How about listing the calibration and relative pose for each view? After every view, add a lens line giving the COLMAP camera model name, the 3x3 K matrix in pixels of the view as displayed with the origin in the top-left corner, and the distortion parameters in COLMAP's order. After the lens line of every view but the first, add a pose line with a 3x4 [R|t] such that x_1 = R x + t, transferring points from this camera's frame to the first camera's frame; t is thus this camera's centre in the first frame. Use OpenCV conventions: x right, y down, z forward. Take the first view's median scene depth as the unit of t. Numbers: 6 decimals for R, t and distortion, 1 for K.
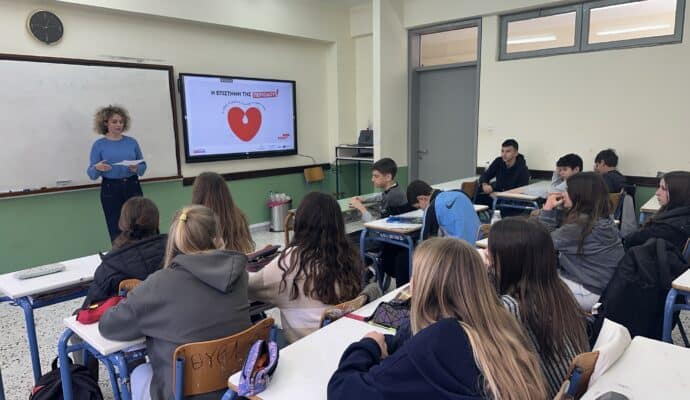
lens RADIAL K [[492.4, 0, 345.0], [0, 492.4, 200.0], [0, 0, 1]] dist [0.142353, -0.176900]
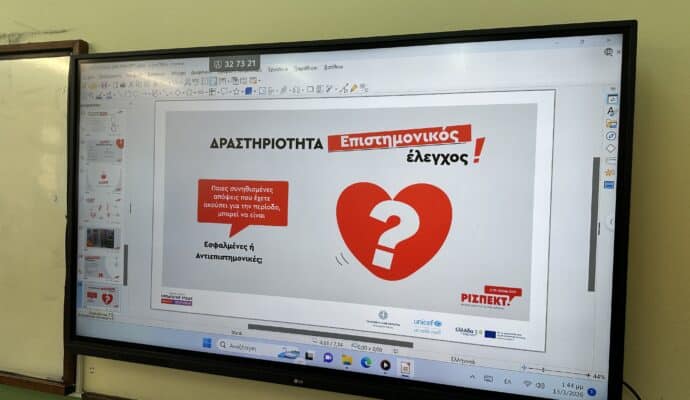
lens RADIAL K [[496.0, 0, 345.0], [0, 496.0, 200.0], [0, 0, 1]] dist [0.115140, -0.154148]
pose [[0.445963, 0.052856, -0.893489, 0.020539], [-0.176732, 0.983801, -0.030013, -0.204549], [0.877430, 0.171293, 0.448081, 1.115451]]
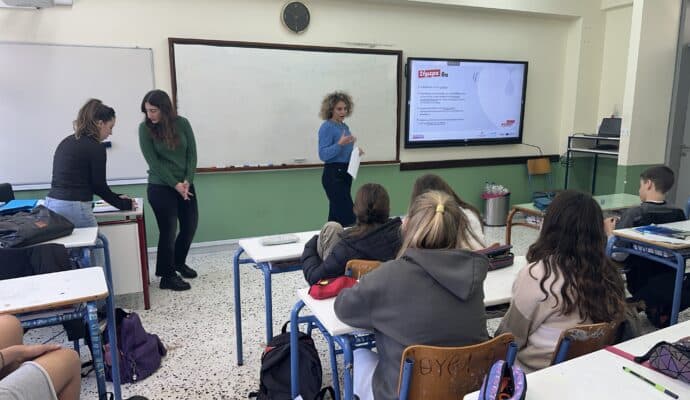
lens RADIAL K [[496.0, 0, 345.0], [0, 496.0, 200.0], [0, 0, 1]] dist [0.115140, -0.154148]
pose [[0.916411, 0.089302, -0.390149, -0.033414], [-0.079893, 0.995988, 0.040315, -0.000799], [0.392184, -0.005775, 0.919869, 0.036560]]
